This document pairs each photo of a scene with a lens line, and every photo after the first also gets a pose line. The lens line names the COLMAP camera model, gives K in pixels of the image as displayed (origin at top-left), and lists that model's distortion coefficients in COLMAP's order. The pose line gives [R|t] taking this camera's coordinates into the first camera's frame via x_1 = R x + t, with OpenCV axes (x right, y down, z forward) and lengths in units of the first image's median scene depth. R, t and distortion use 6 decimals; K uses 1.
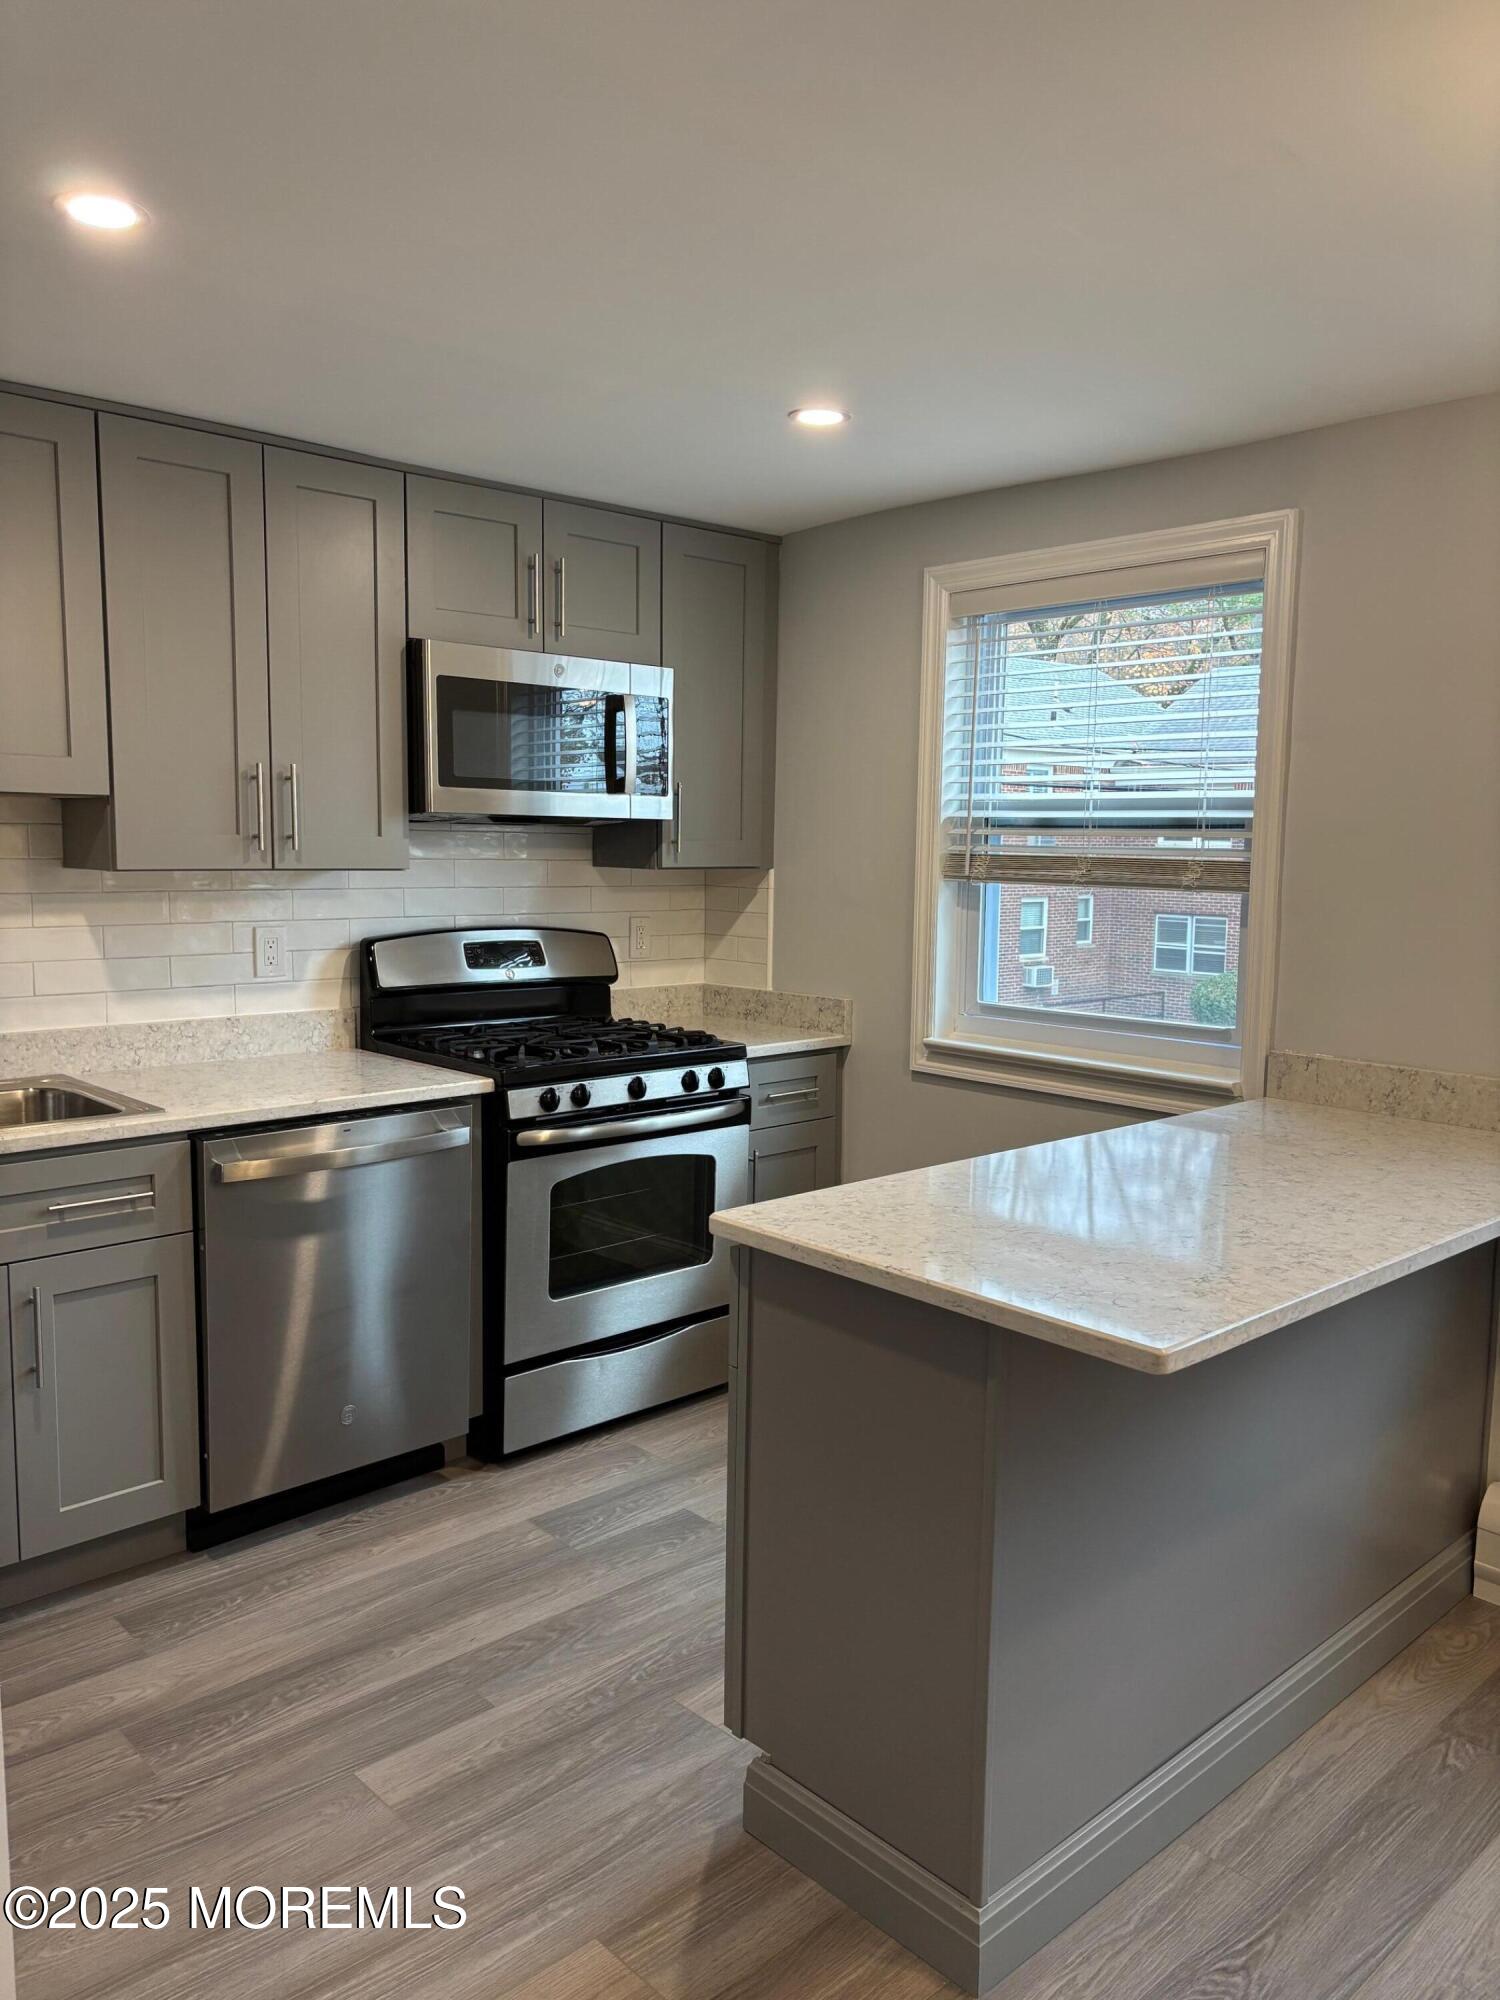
lens RADIAL K [[1500.8, 0, 750.5], [0, 1500.8, 997.2], [0, 0, 1]] dist [-0.004228, -0.000804]
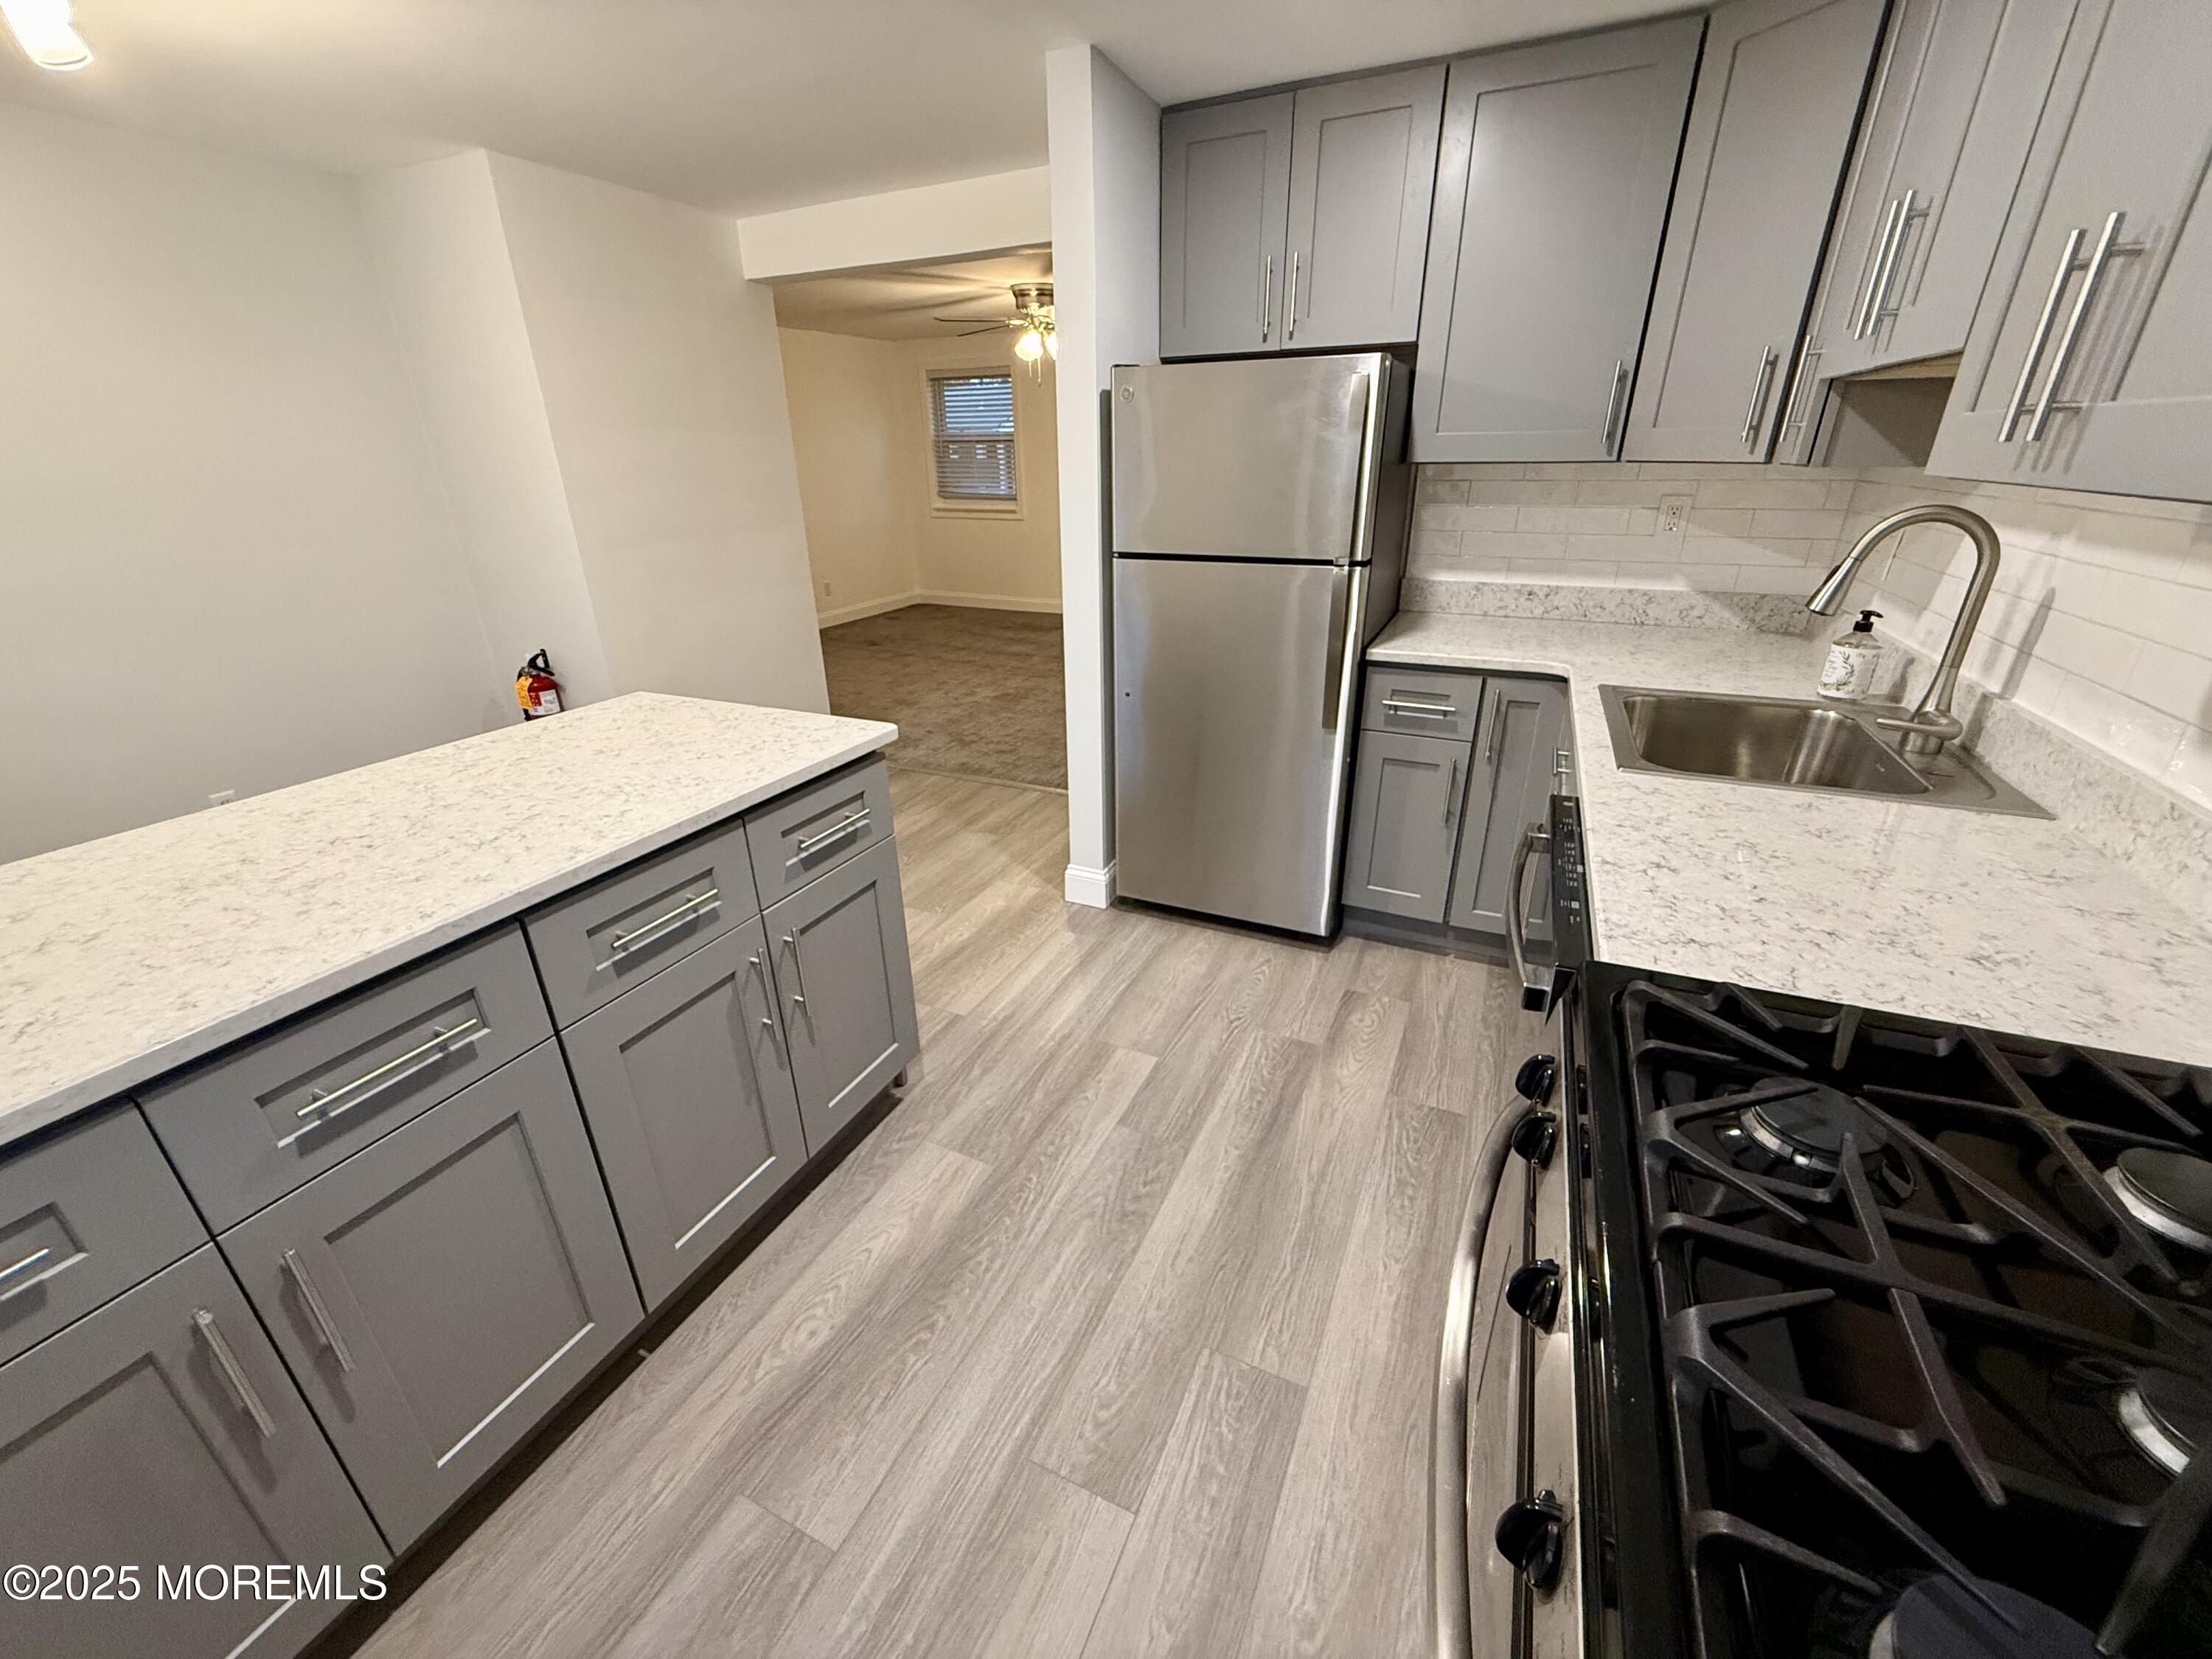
lens RADIAL K [[867.9, 0, 1108.4], [0, 867.9, 824.1], [0, 0, 1]] dist [0.002673, 0.000103]
pose [[-0.924537, 0.147943, -0.351204, 0.082343], [-0.040702, 0.877968, 0.476985, -0.160011], [0.378913, 0.455285, -0.805692, 1.662440]]
